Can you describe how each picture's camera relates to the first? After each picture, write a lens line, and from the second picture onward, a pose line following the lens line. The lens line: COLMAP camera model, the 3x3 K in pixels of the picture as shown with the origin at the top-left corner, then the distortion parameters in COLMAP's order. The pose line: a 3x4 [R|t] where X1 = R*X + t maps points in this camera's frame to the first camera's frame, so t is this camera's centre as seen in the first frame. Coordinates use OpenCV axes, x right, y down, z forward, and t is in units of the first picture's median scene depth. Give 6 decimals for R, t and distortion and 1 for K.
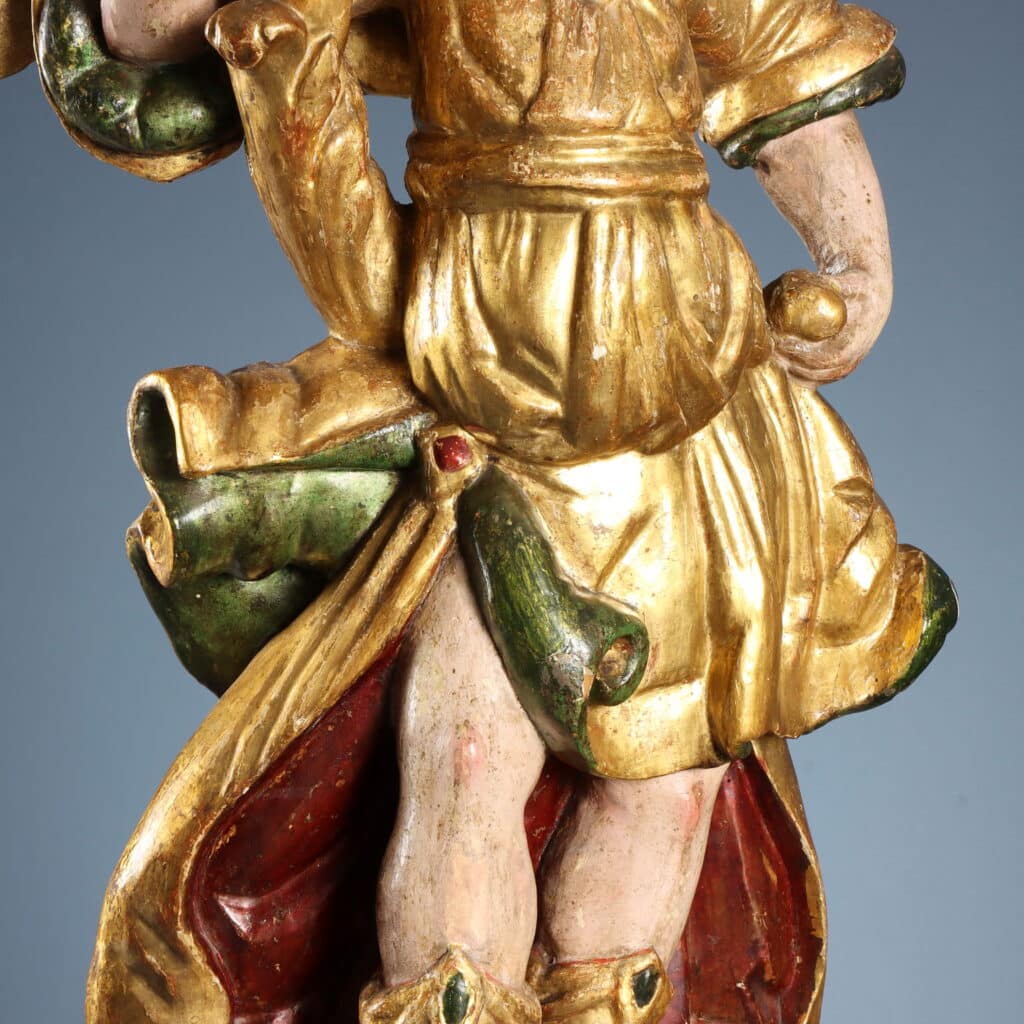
lens RADIAL K [[3522.7, 0, 488.8], [0, 3522.7, 535.8], [0, 0, 1]] dist [0.022447, -0.474912]
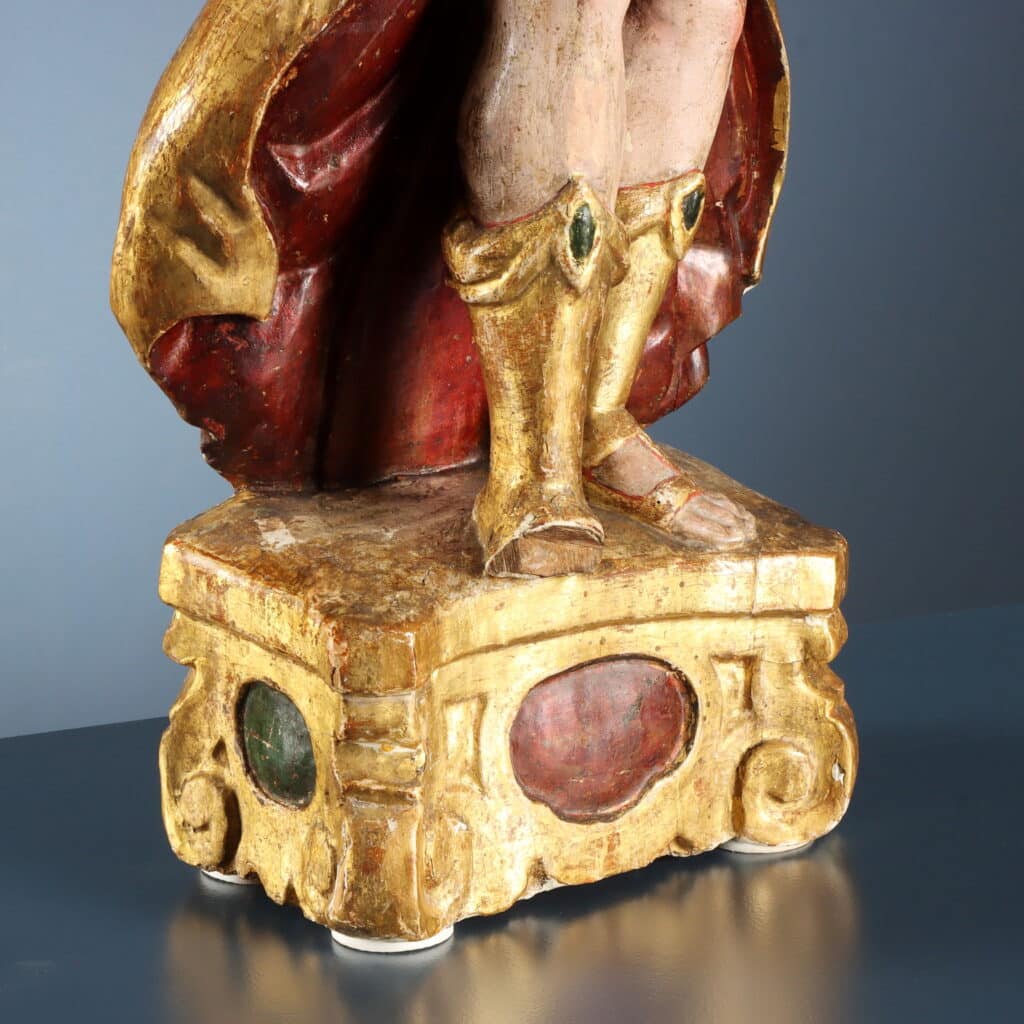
lens RADIAL K [[3522.7, 0, 488.8], [0, 3522.7, 535.8], [0, 0, 1]] dist [0.022447, -0.474912]
pose [[0.936987, -0.107671, 0.332360, -0.349308], [0.038041, 0.977111, 0.209300, 0.011038], [-0.347288, -0.183468, 0.919636, 0.112627]]
